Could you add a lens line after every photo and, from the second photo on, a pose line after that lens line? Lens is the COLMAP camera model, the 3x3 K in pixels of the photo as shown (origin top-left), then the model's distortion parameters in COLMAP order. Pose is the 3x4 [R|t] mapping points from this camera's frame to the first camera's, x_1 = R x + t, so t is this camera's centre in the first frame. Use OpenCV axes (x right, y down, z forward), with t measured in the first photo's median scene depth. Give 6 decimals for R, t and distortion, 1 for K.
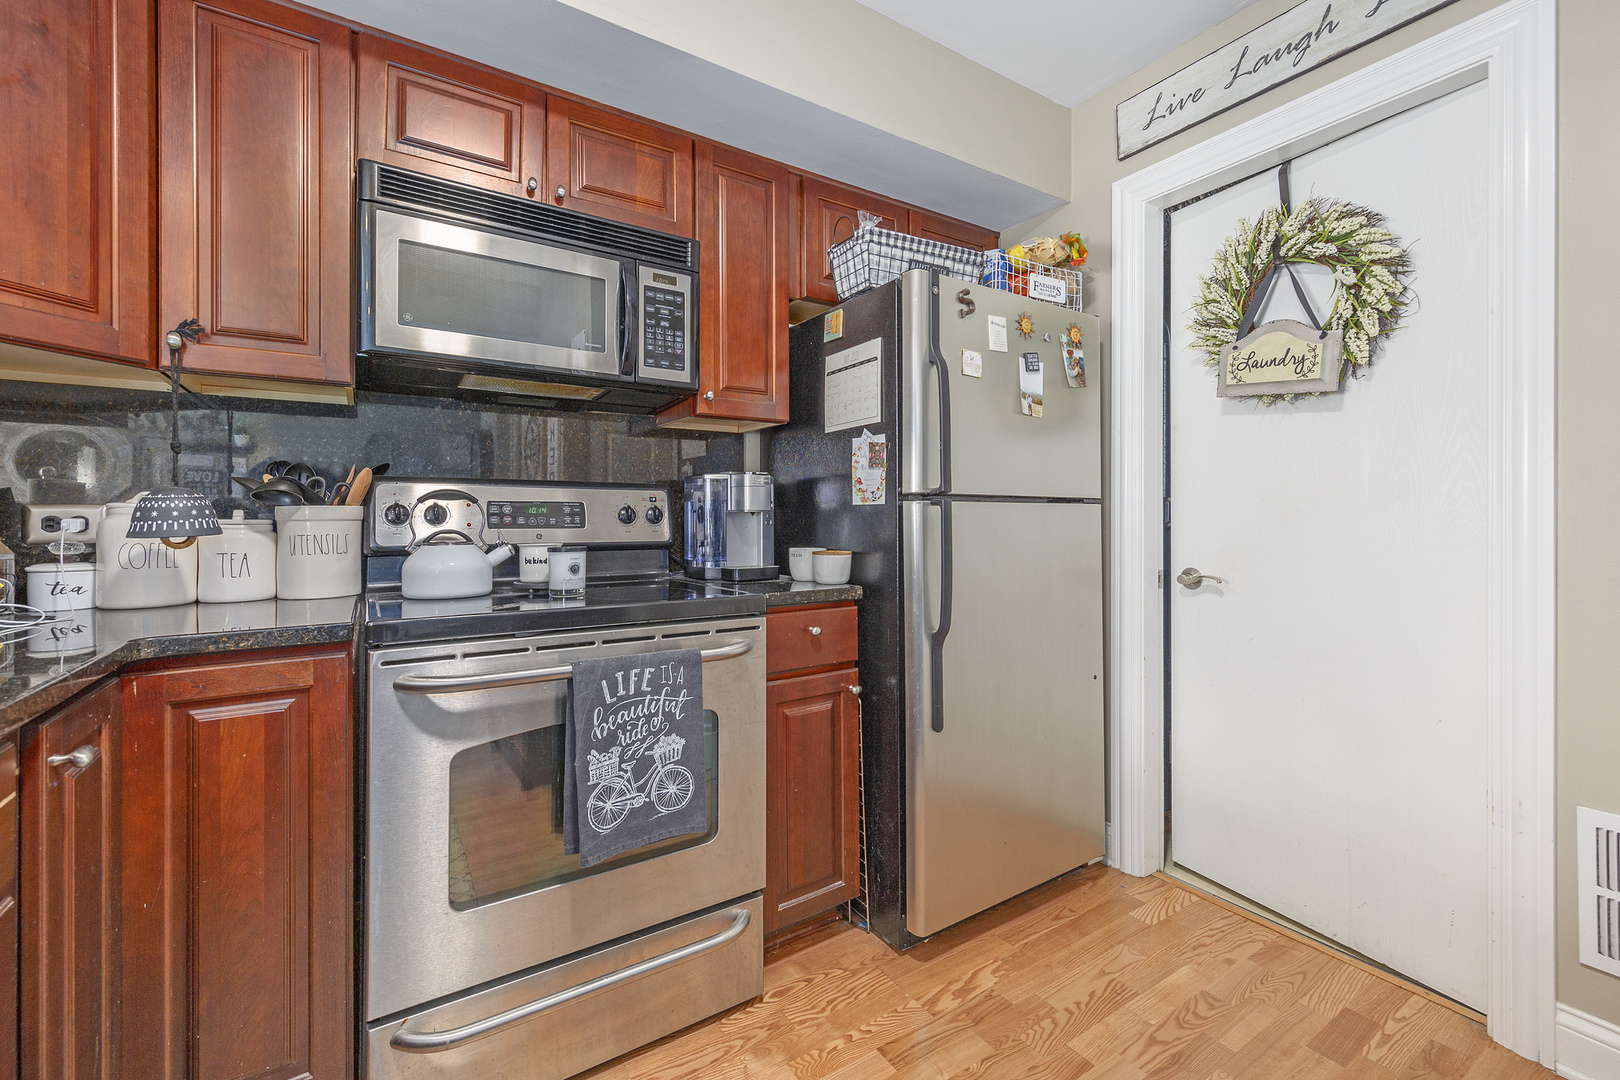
lens RADIAL K [[683.8, 0, 817.8], [0, 683.8, 512.3], [0, 0, 1]] dist [-0.000923, -0.000562]
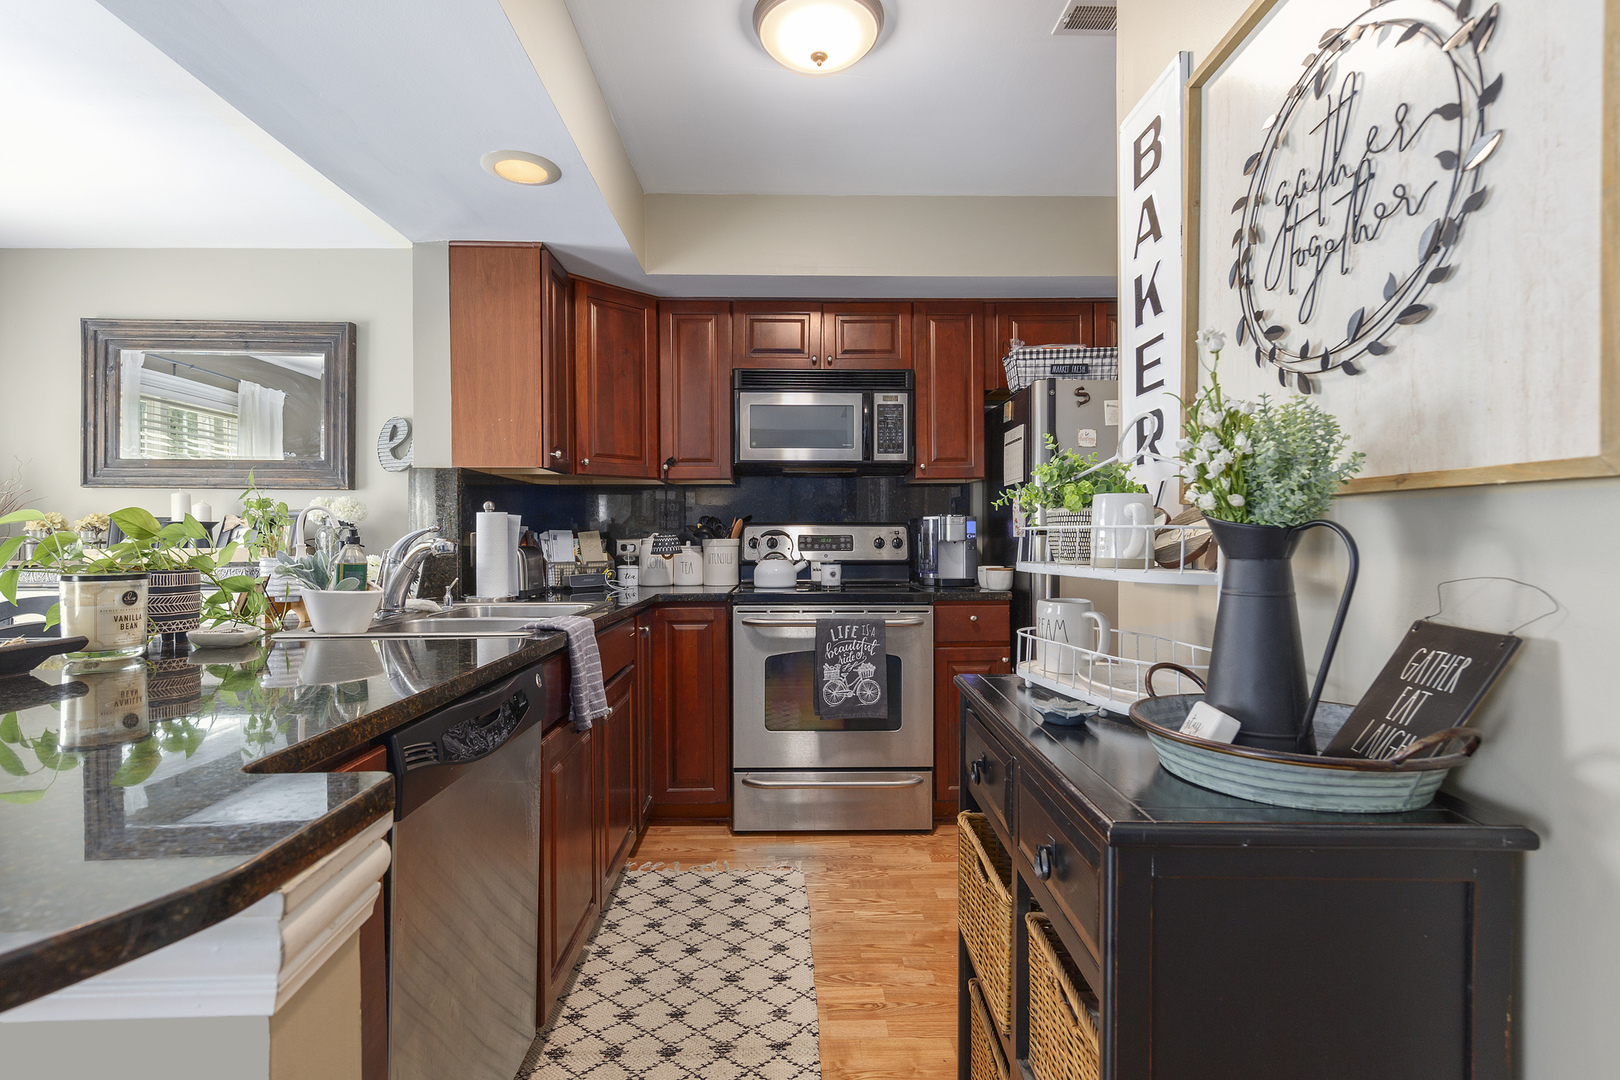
lens RADIAL K [[796.6, 0, 811.2], [0, 796.6, 538.7], [0, 0, 1]] dist [-0.006421, -0.002167]
pose [[0.851807, 0.002192, -0.523851, 0.660190], [0.004346, 0.999927, 0.011250, -0.033021], [0.523838, -0.011860, 0.851735, -0.774610]]
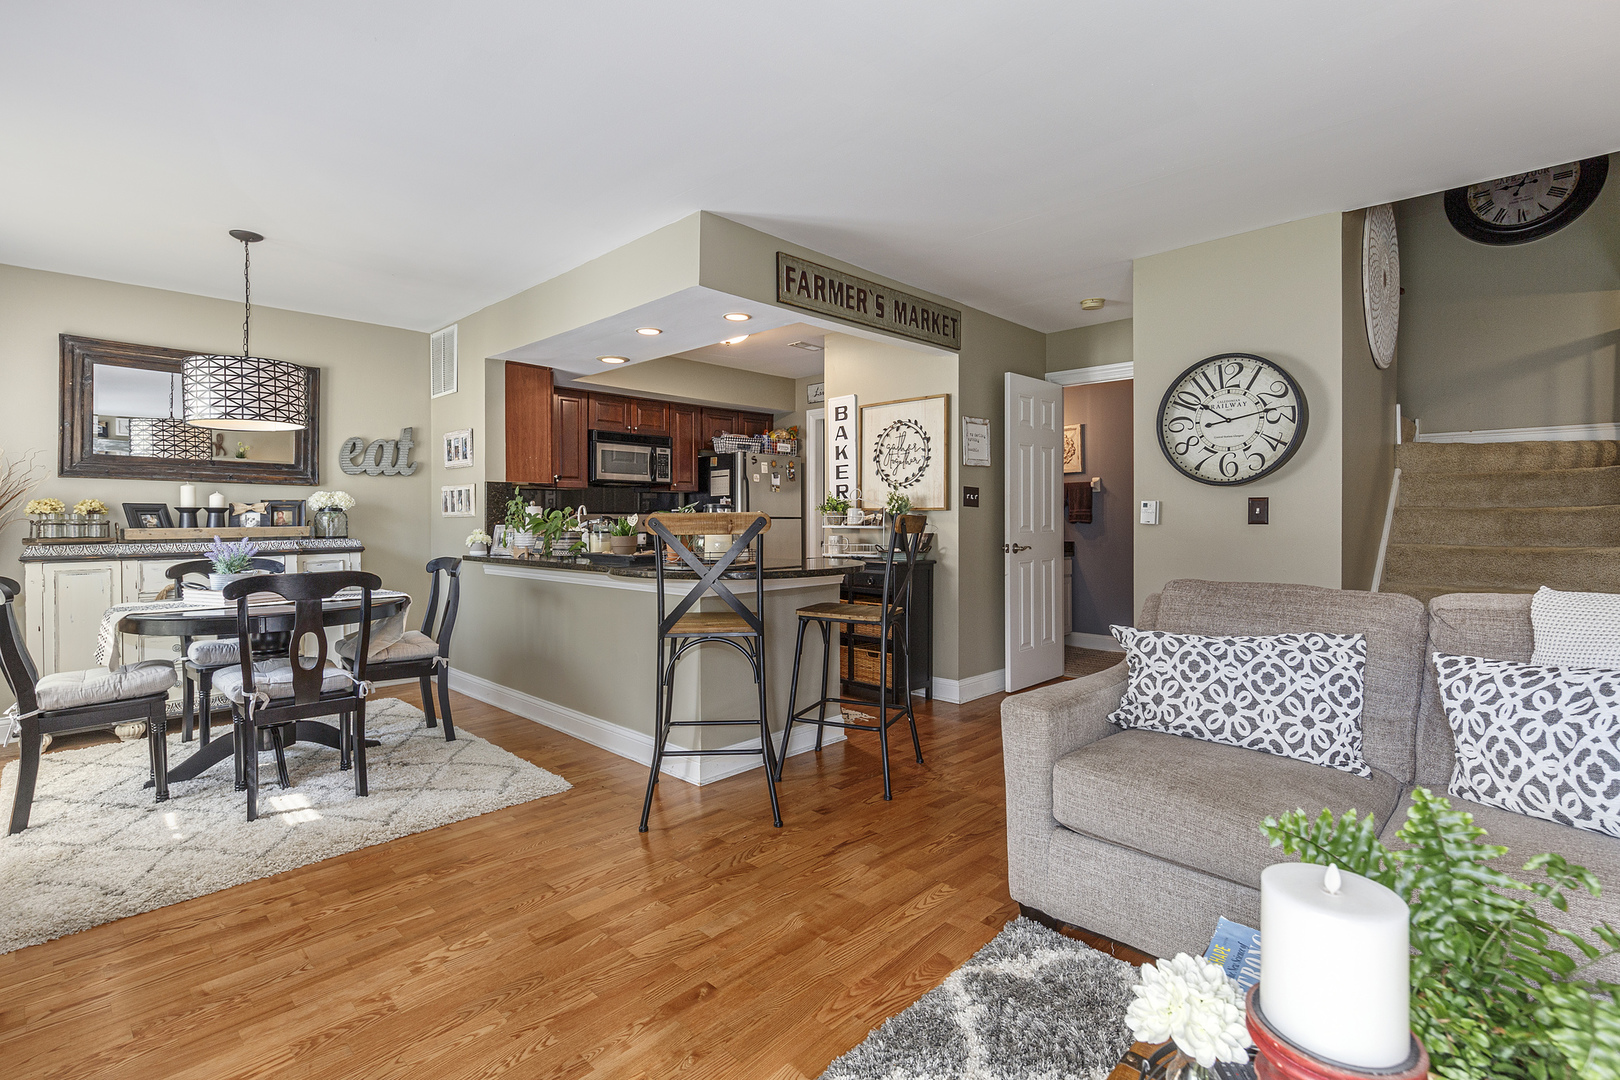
lens RADIAL K [[747.8, 0, 805.7], [0, 747.8, 529.8], [0, 0, 1]] dist [0.003818, 0.000069]
pose [[0.977474, -0.004151, 0.211017, -0.342069], [0.000402, 0.999841, 0.017808, -0.029080], [-0.211058, -0.017322, 0.977320, -2.887431]]
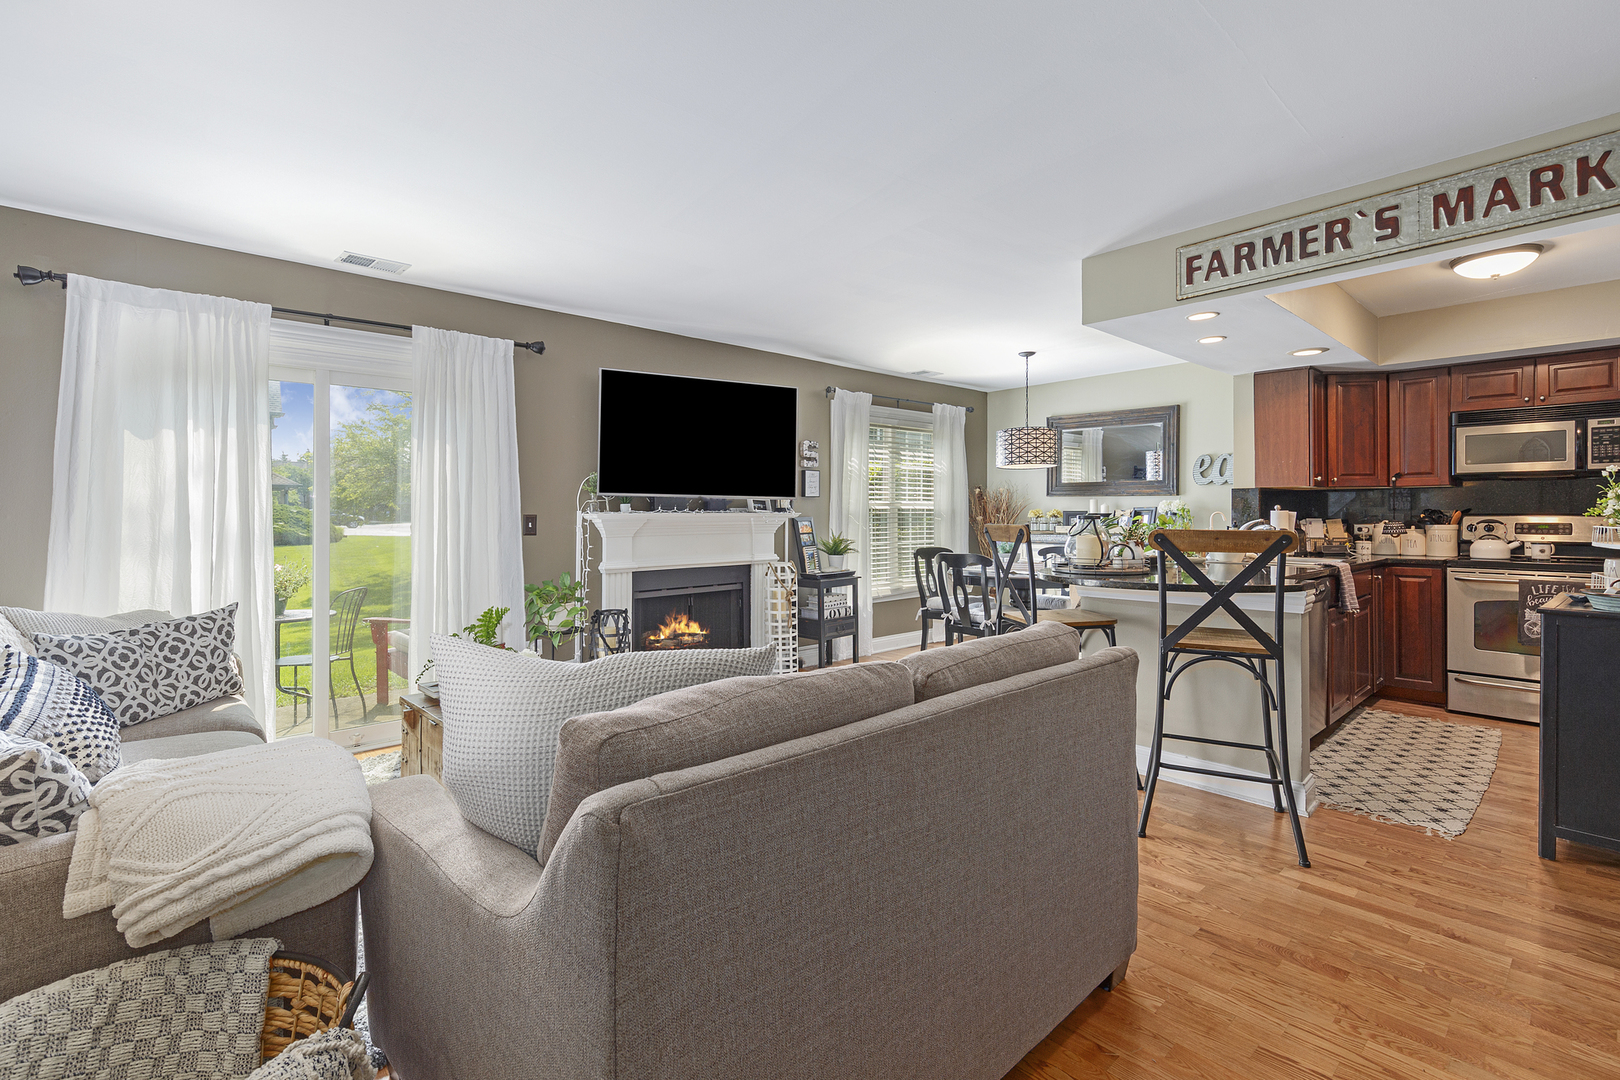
lens RADIAL K [[747.8, 0, 794.2], [0, 747.8, 512.2], [0, 0, 1]] dist [0.003818, 0.000069]
pose [[0.161389, -0.000843, -0.986890, 1.877362], [0.006649, 0.999978, 0.000233, -0.077971], [0.986868, -0.006599, 0.161391, -2.117681]]
